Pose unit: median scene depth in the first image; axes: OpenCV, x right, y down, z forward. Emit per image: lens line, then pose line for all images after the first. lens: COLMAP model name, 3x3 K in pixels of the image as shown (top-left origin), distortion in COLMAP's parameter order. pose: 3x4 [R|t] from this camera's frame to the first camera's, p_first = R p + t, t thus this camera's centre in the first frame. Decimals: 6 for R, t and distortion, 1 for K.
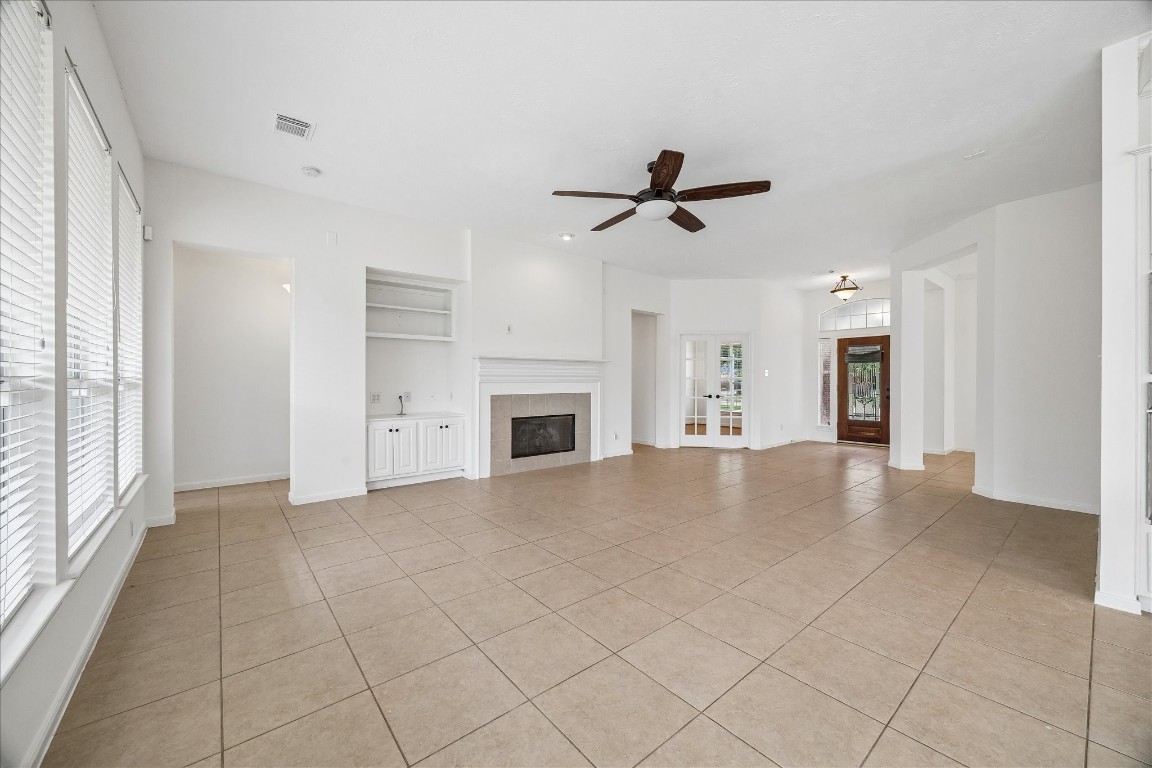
lens RADIAL K [[438.3, 0, 577.5], [0, 438.3, 379.0], [0, 0, 1]] dist [-0.001968, -0.000190]
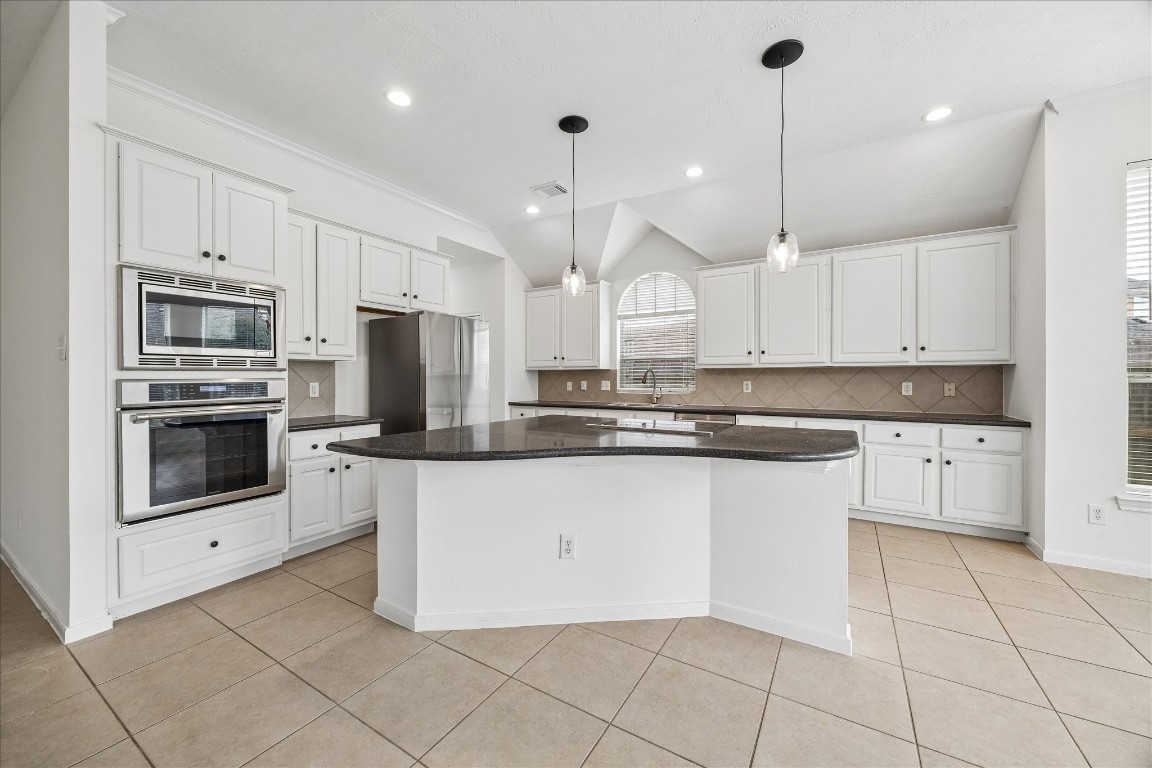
lens RADIAL K [[438.3, 0, 577.5], [0, 438.3, 379.0], [0, 0, 1]] dist [-0.001968, -0.000190]
pose [[-0.324040, -0.005978, 0.946024, 0.059402], [-0.003245, 0.999981, 0.005207, -0.001193], [-0.946038, -0.001382, -0.324054, 0.255079]]
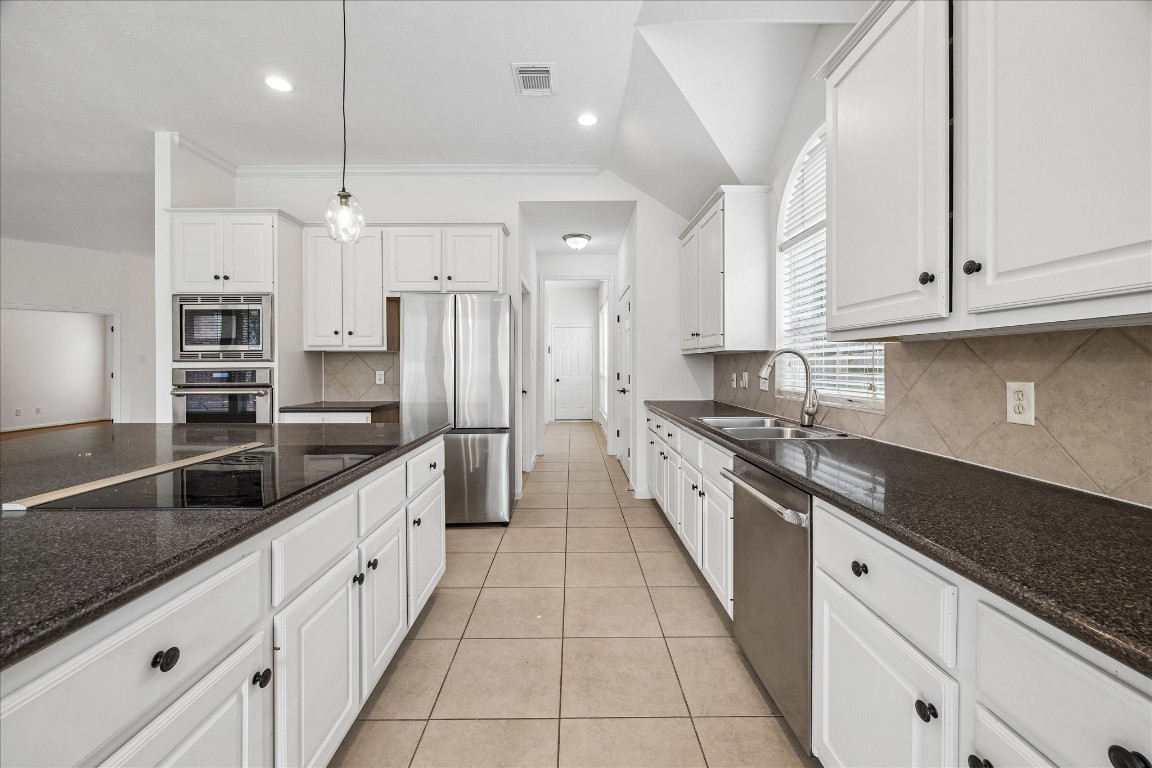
lens RADIAL K [[437.6, 0, 573.9], [0, 437.6, 371.8], [0, 0, 1]] dist [-0.009057, -0.000089]
pose [[0.627532, -0.016444, 0.778417, 0.704369], [0.001516, 0.999801, 0.019899, -0.005083], [-0.778589, -0.011307, 0.627432, -0.690398]]
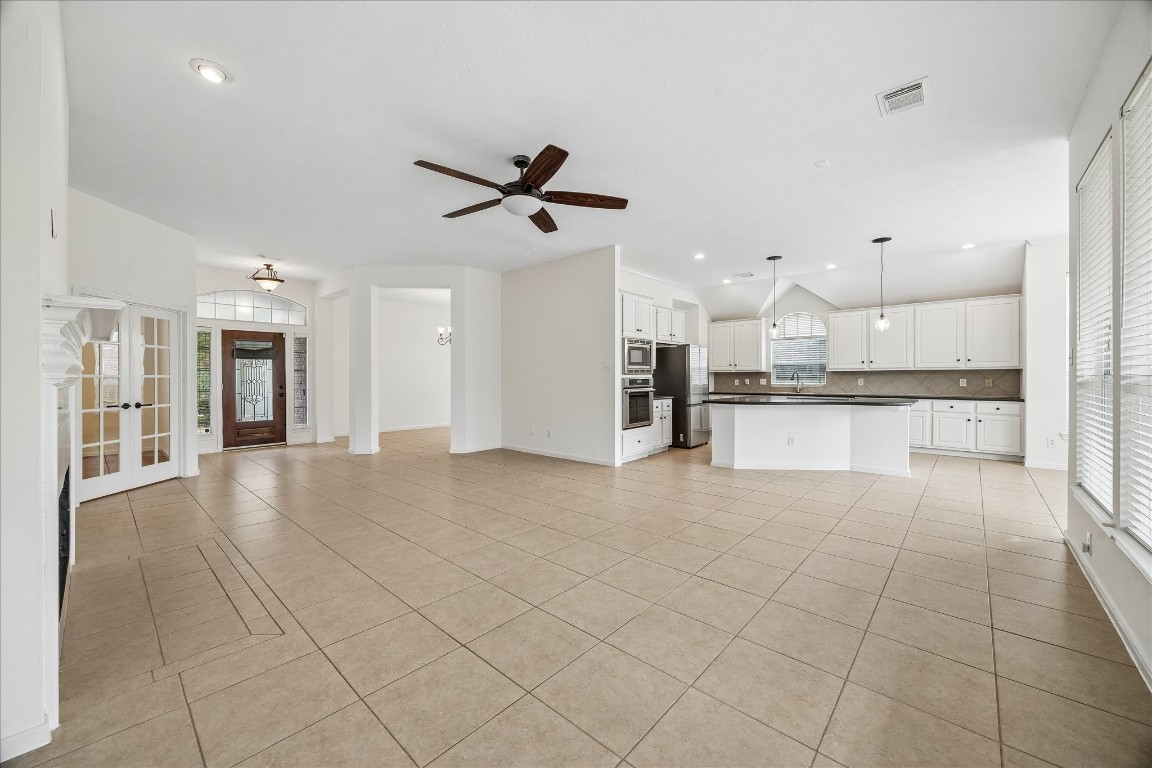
lens RADIAL K [[438.3, 0, 577.5], [0, 438.3, 379.0], [0, 0, 1]] dist [-0.001968, -0.000190]
pose [[-0.147958, -0.006301, 0.988974, -0.933904], [0.000121, 0.999980, 0.006389, -0.002000], [-0.988994, 0.001065, -0.147954, 1.179280]]
